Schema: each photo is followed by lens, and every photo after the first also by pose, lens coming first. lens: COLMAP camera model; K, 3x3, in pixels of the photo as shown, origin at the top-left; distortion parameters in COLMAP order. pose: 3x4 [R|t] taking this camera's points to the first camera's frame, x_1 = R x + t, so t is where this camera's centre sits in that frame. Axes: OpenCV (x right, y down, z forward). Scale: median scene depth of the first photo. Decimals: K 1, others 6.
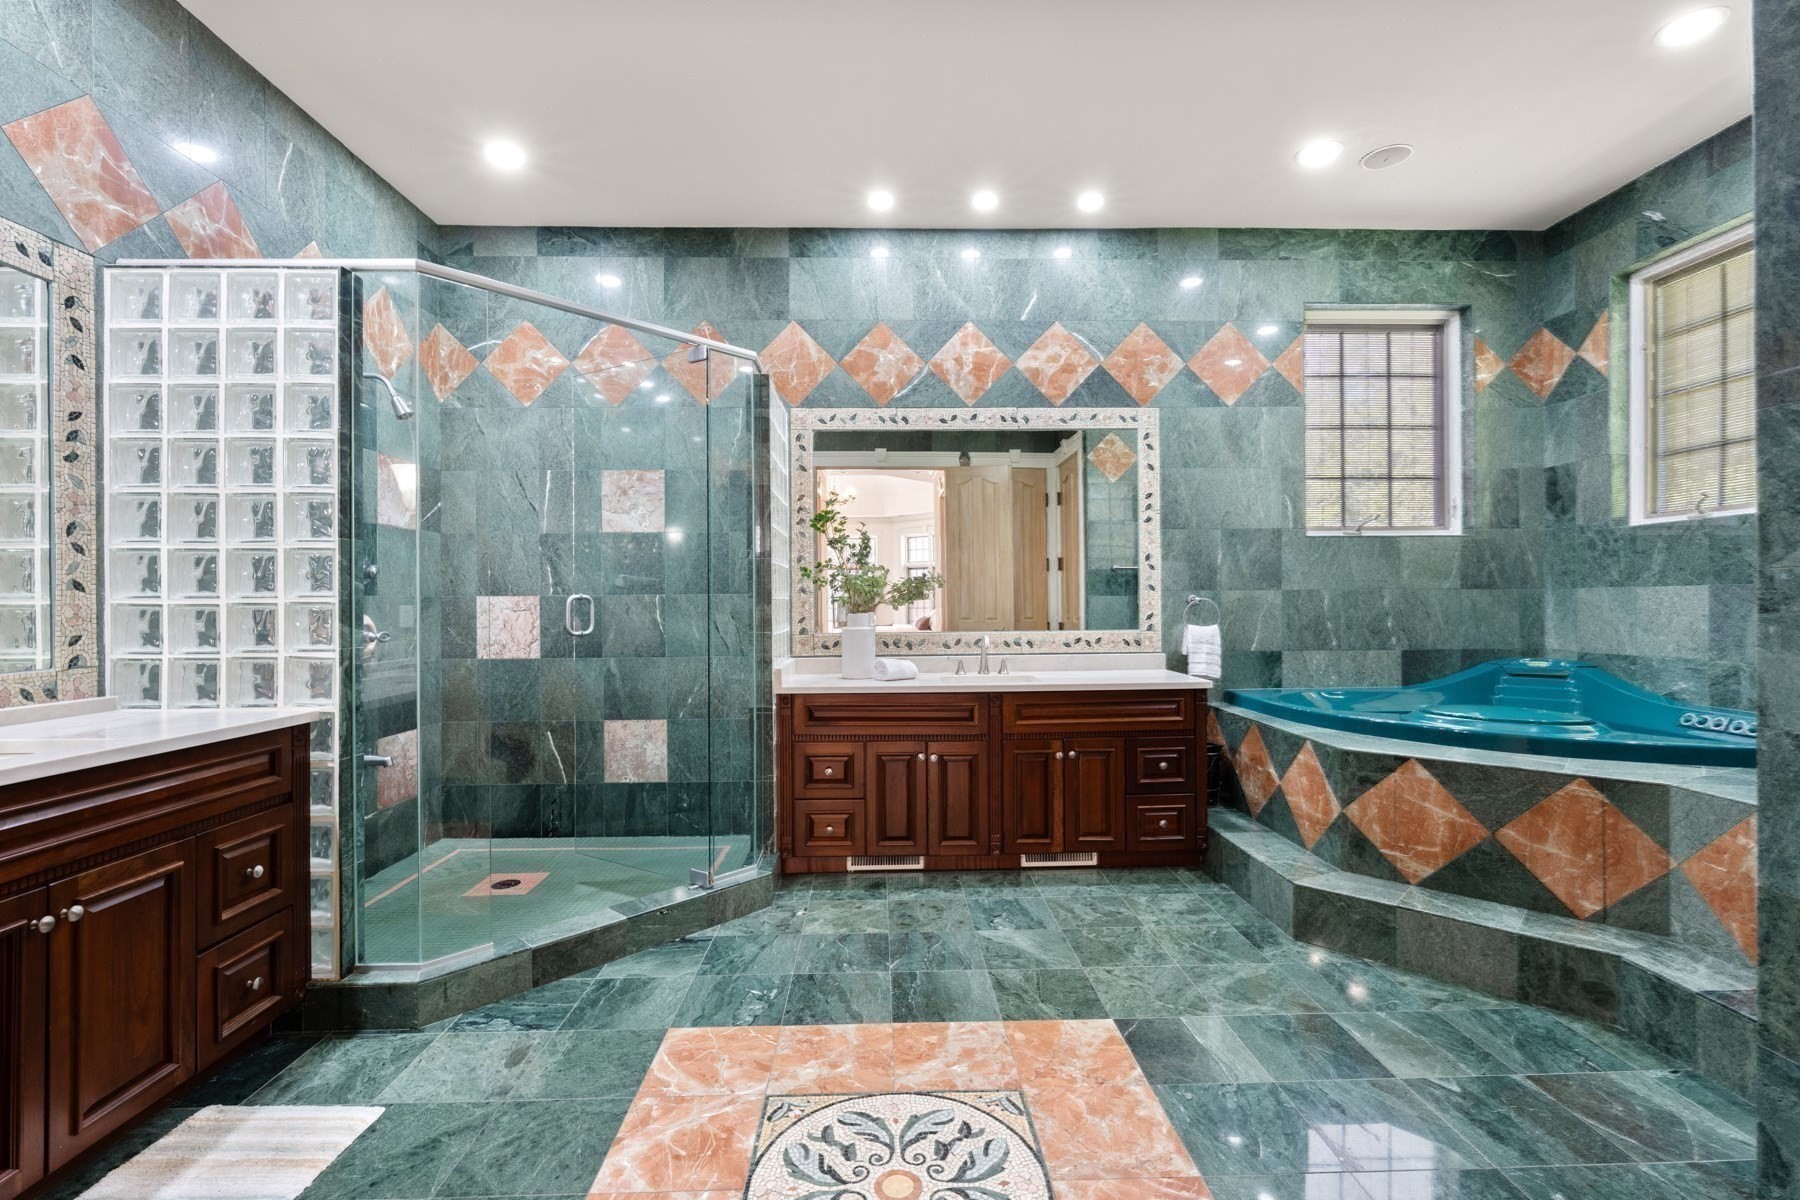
lens RADIAL K [[813.9, 0, 897.6], [0, 813.9, 599.9], [0, 0, 1]] dist [-0.004624, 0.000581]
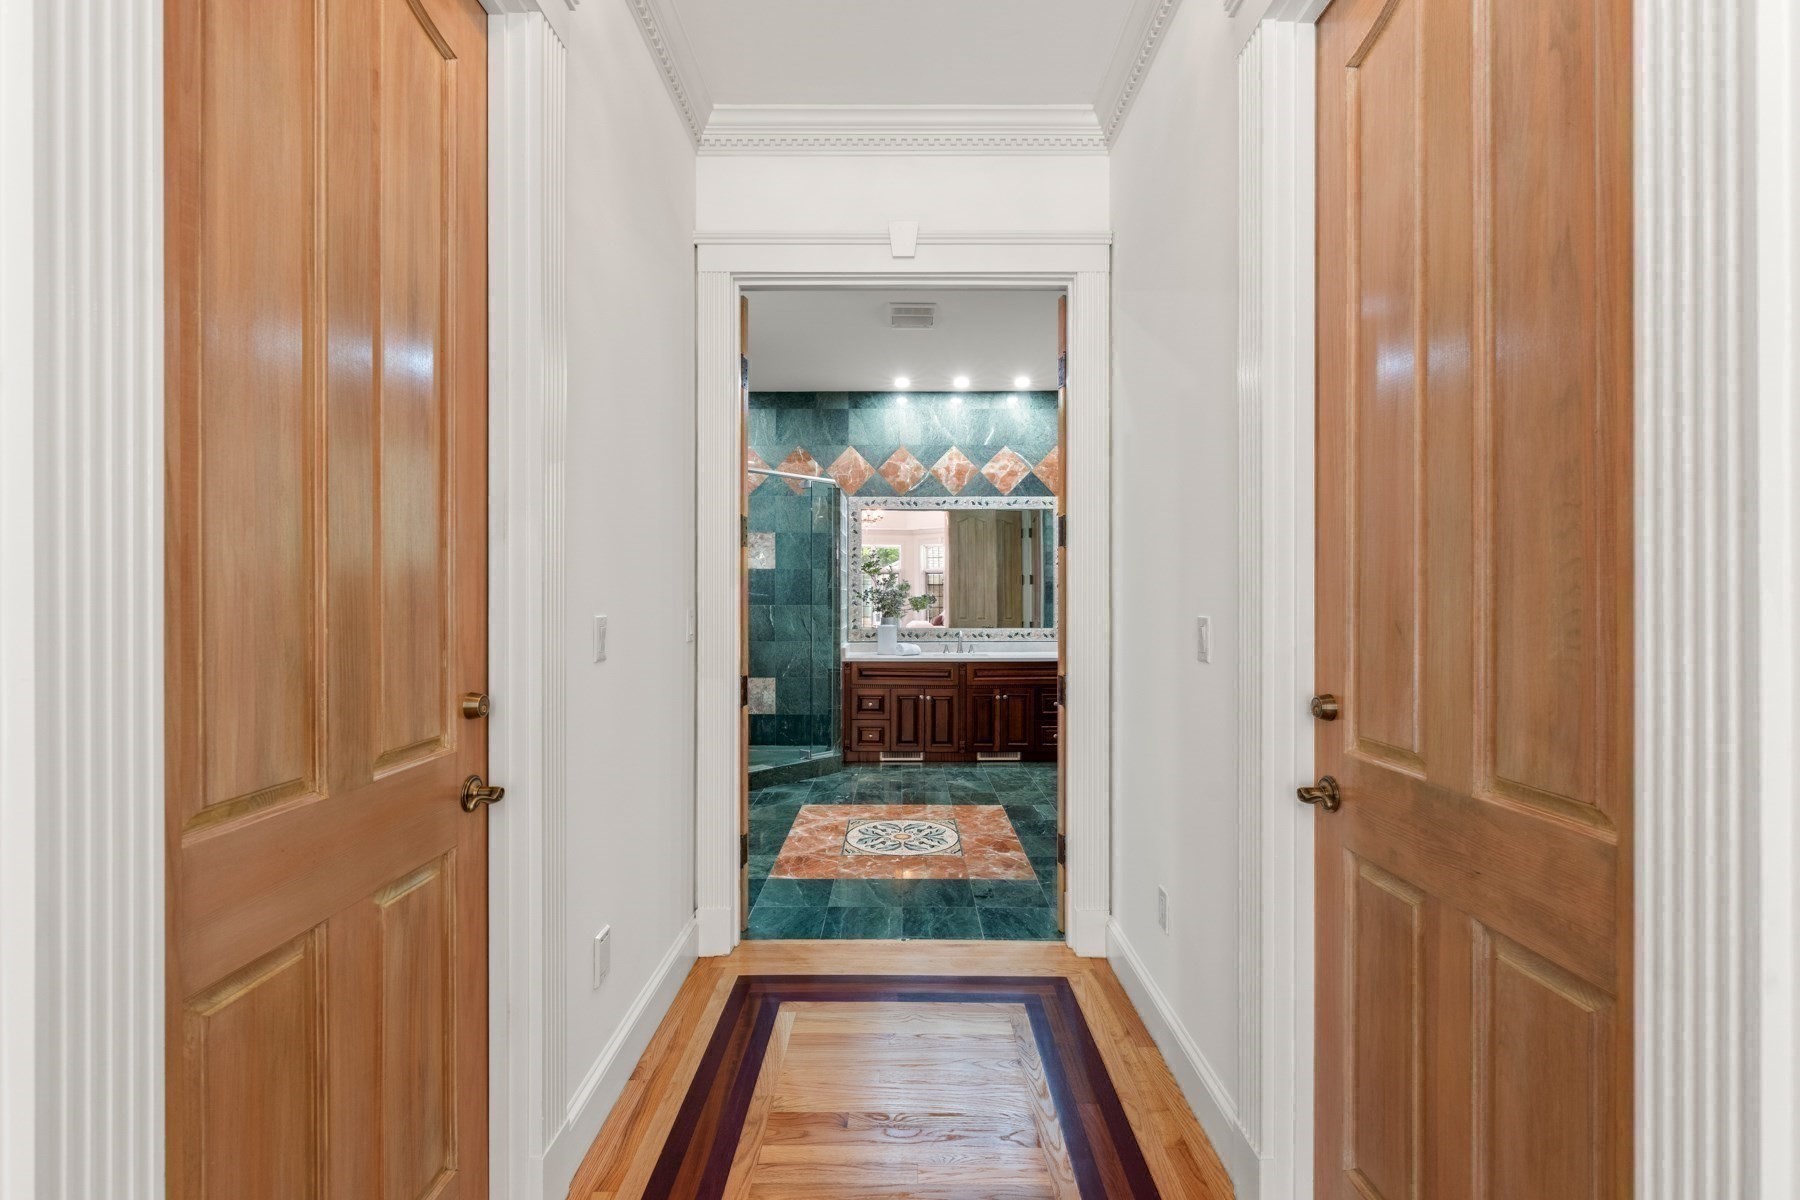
lens RADIAL K [[750.3, 0, 899.6], [0, 750.3, 601.8], [0, 0, 1]] dist [-0.003944, 0.000587]
pose [[0.999582, 0.008259, -0.027719, 0.021971], [-0.008092, 0.999948, 0.006136, -0.026062], [0.027768, -0.005909, 0.999597, -0.596876]]
